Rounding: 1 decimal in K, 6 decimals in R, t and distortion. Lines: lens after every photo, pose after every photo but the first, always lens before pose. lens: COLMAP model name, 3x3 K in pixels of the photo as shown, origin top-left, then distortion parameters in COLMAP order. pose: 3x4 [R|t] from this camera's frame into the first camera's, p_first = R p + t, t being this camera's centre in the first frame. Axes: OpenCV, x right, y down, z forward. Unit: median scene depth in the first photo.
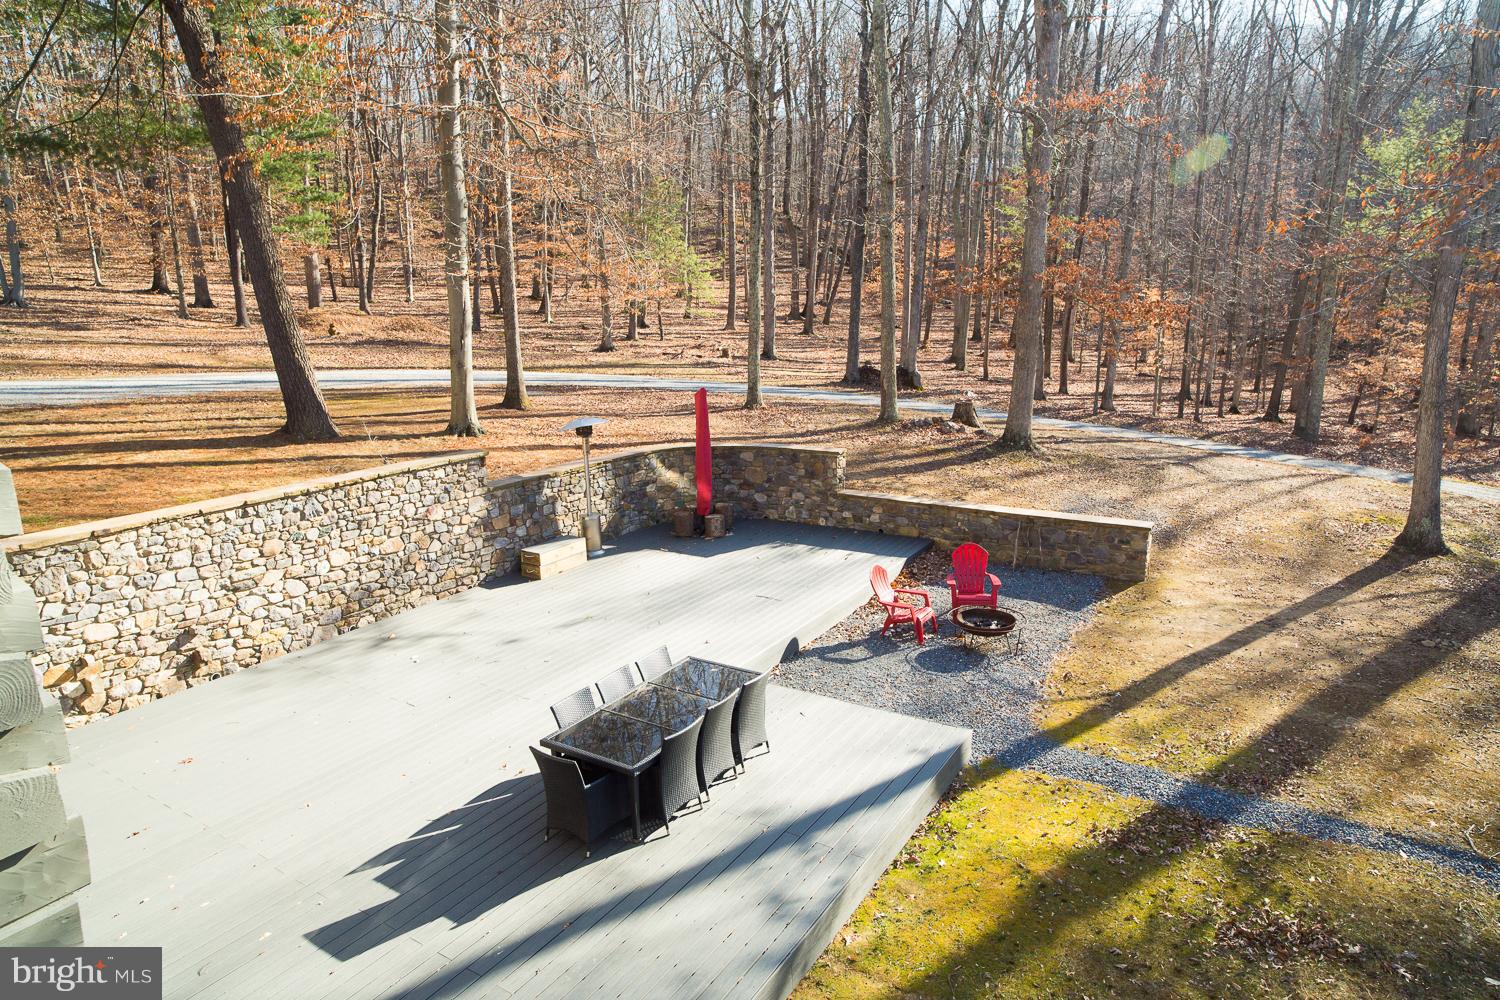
lens RADIAL K [[896.6, 0, 756.5], [0, 896.6, 495.6], [0, 0, 1]] dist [-0.086218, 0.074858]
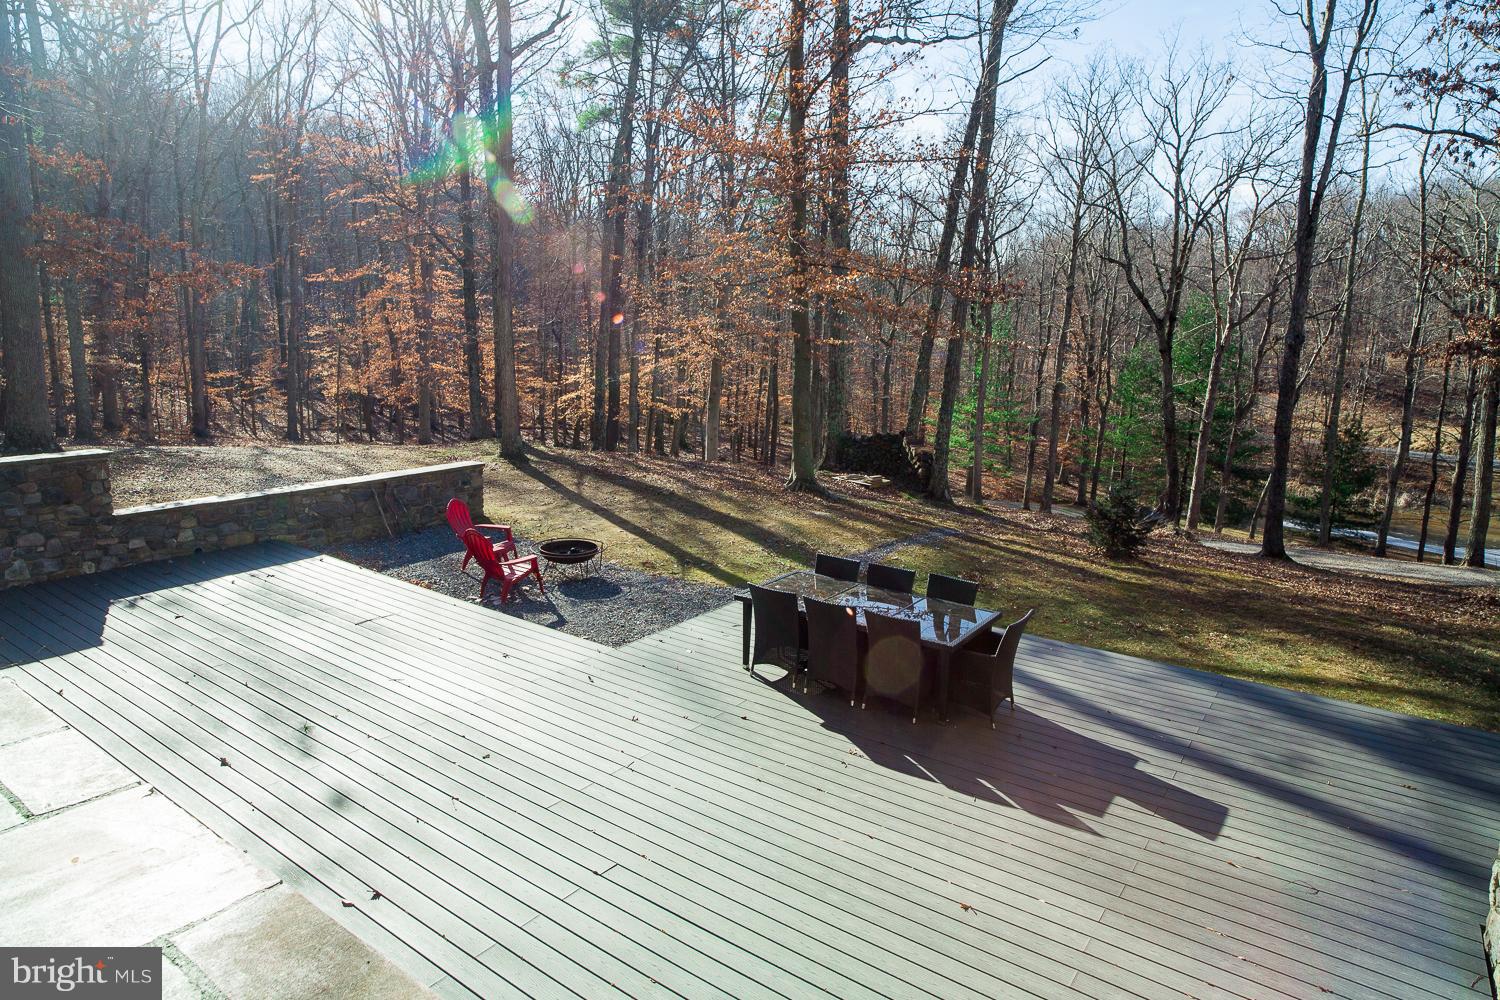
lens RADIAL K [[896.6, 0, 756.5], [0, 896.6, 495.6], [0, 0, 1]] dist [-0.086218, 0.074858]
pose [[0.066377, -0.178273, 0.981740, -0.595265], [0.185810, 0.968907, 0.163380, -0.040554], [-0.980341, 0.171573, 0.097438, 0.561071]]
